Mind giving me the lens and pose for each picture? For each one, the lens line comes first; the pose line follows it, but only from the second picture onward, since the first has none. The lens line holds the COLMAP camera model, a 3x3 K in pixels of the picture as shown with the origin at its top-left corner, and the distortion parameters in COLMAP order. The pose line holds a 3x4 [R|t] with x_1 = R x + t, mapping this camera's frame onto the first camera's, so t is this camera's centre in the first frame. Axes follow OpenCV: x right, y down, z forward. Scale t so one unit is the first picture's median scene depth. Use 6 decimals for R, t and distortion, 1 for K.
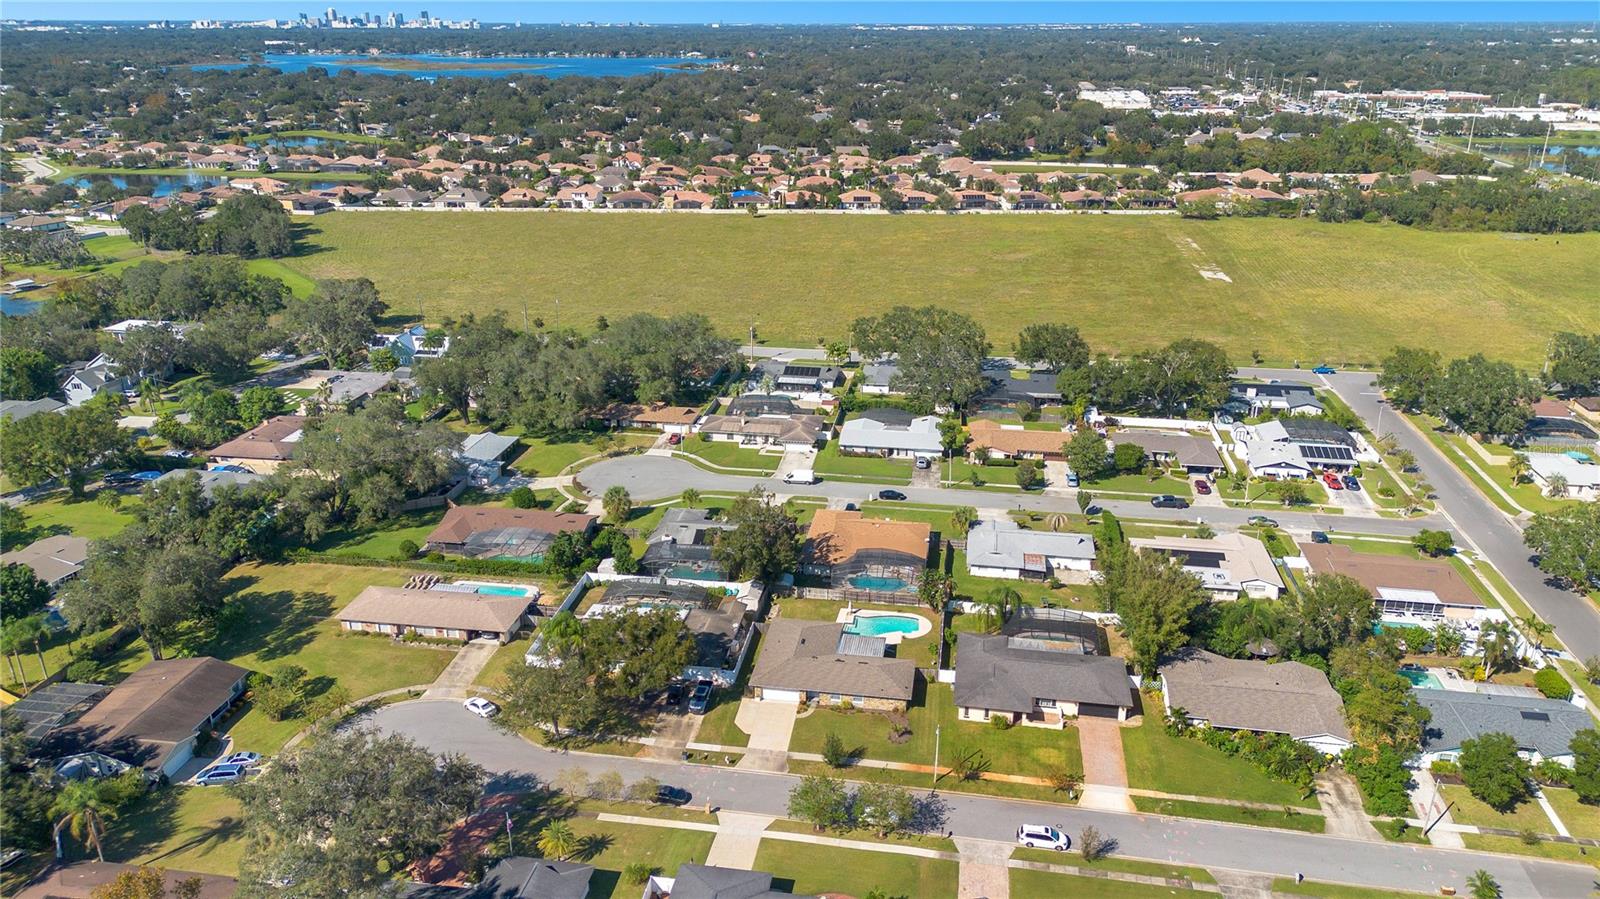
lens RADIAL K [[1125.7, 0, 803.7], [0, 1125.7, 454.7], [0, 0, 1]] dist [0.096340, -0.110383]
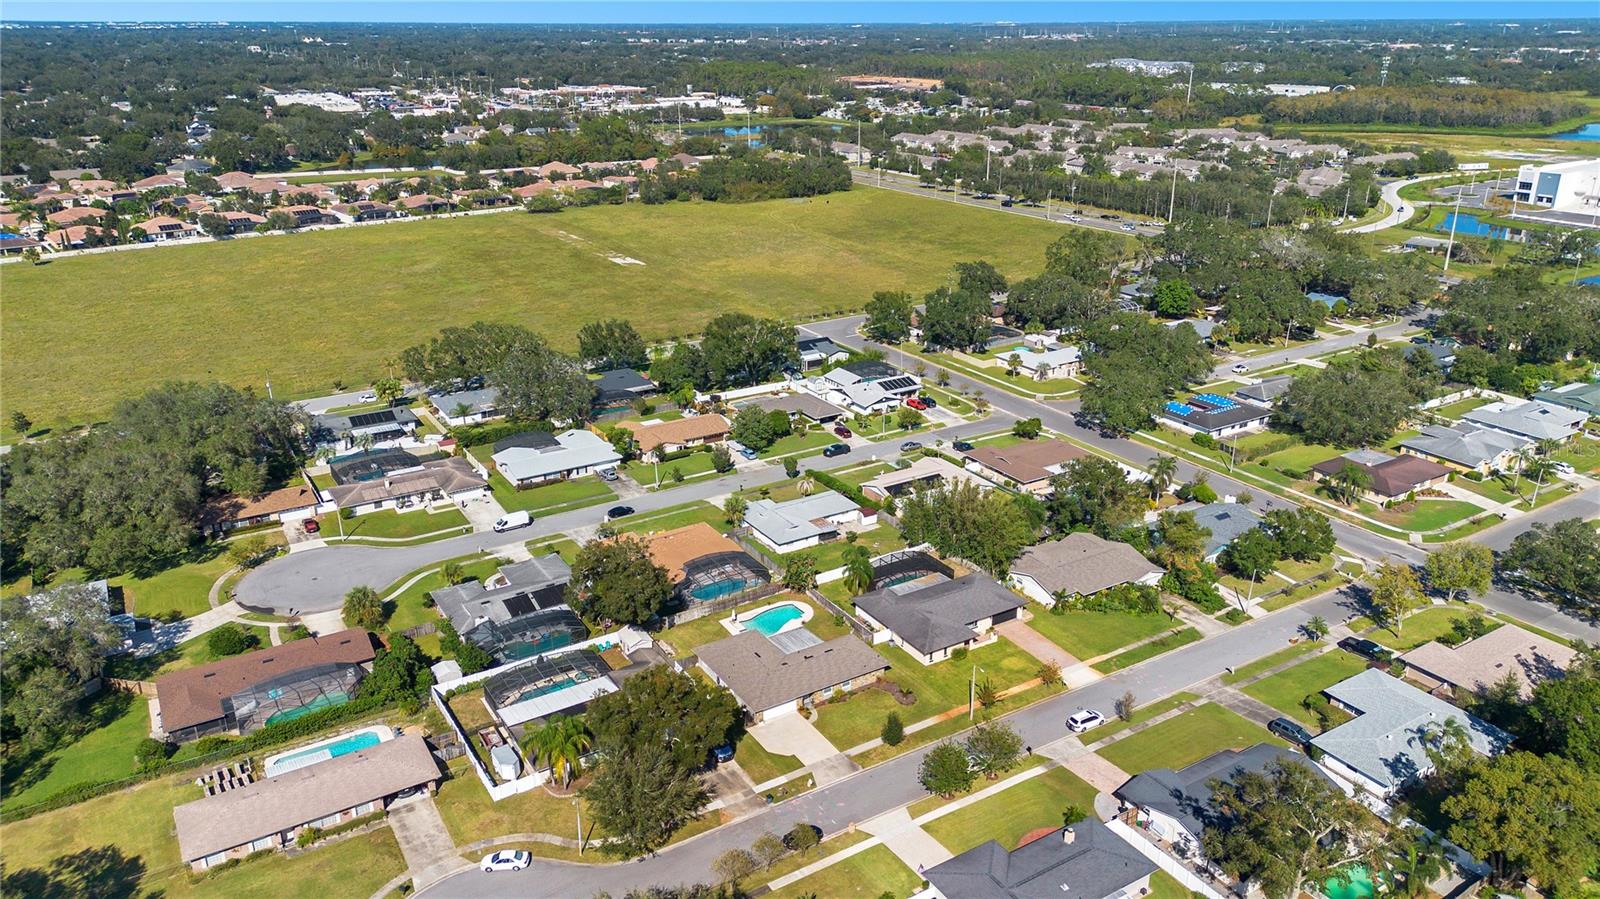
lens RADIAL K [[1125.7, 0, 803.7], [0, 1125.7, 454.7], [0, 0, 1]] dist [0.096340, -0.110383]
pose [[0.755095, -0.236984, 0.611286, -0.371540], [0.237104, 0.967985, 0.082386, -0.051852], [-0.611239, 0.082729, 0.787110, 0.134859]]
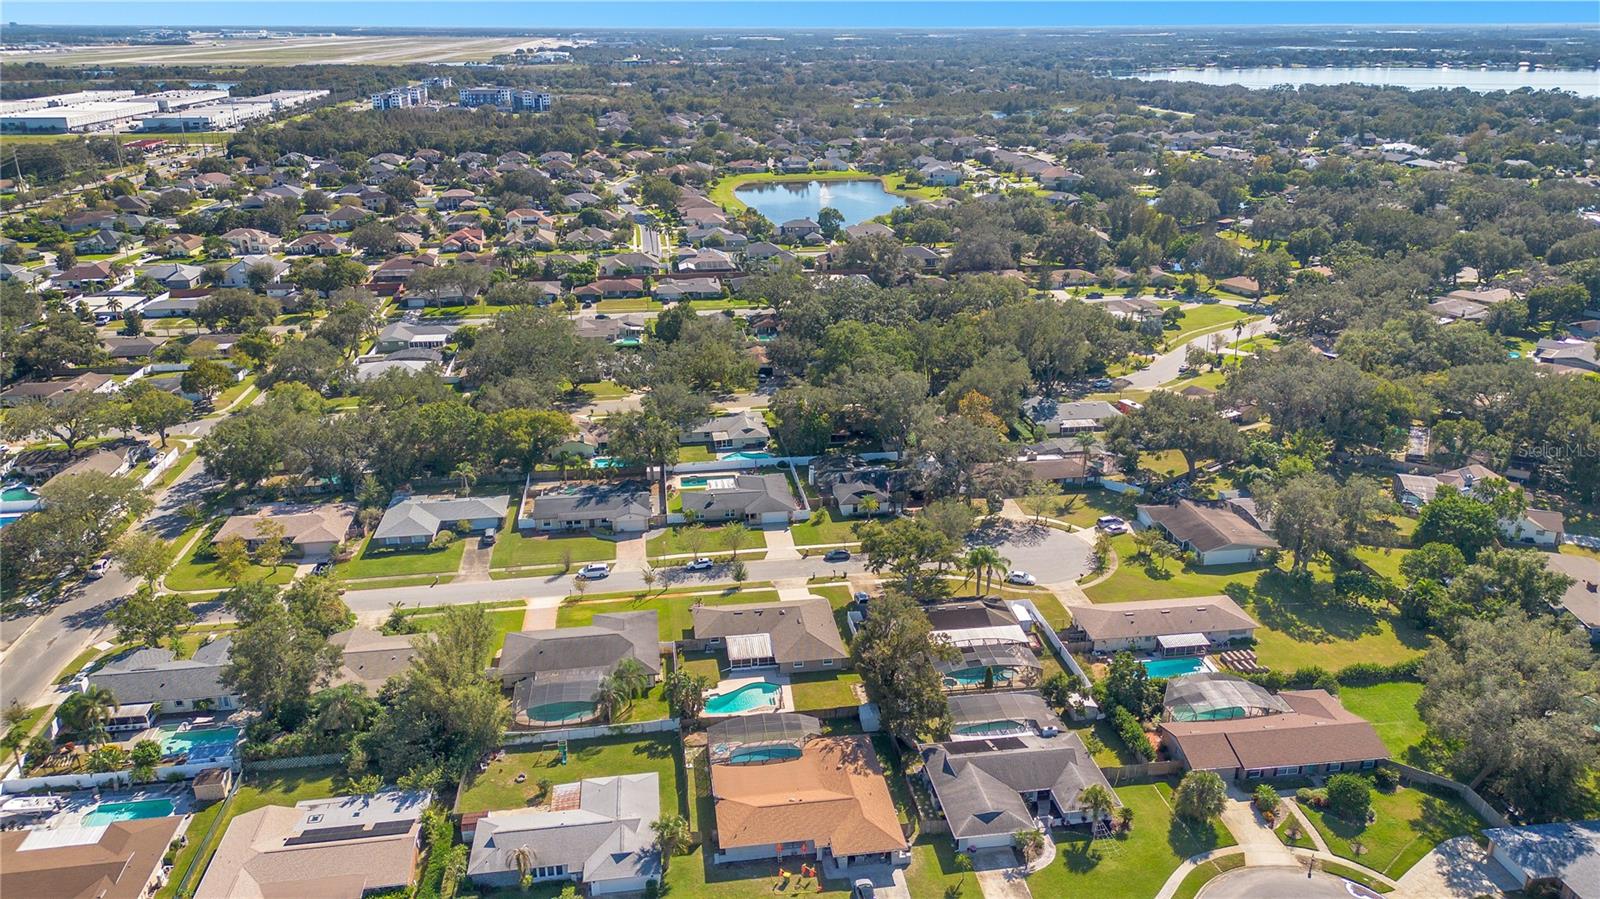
lens RADIAL K [[1125.7, 0, 803.7], [0, 1125.7, 454.7], [0, 0, 1]] dist [0.096340, -0.110383]
pose [[-0.954419, 0.106931, -0.278659, 0.197864], [-0.106596, 0.749932, 0.652870, -0.468607], [0.278787, 0.652815, -0.704351, 1.171215]]
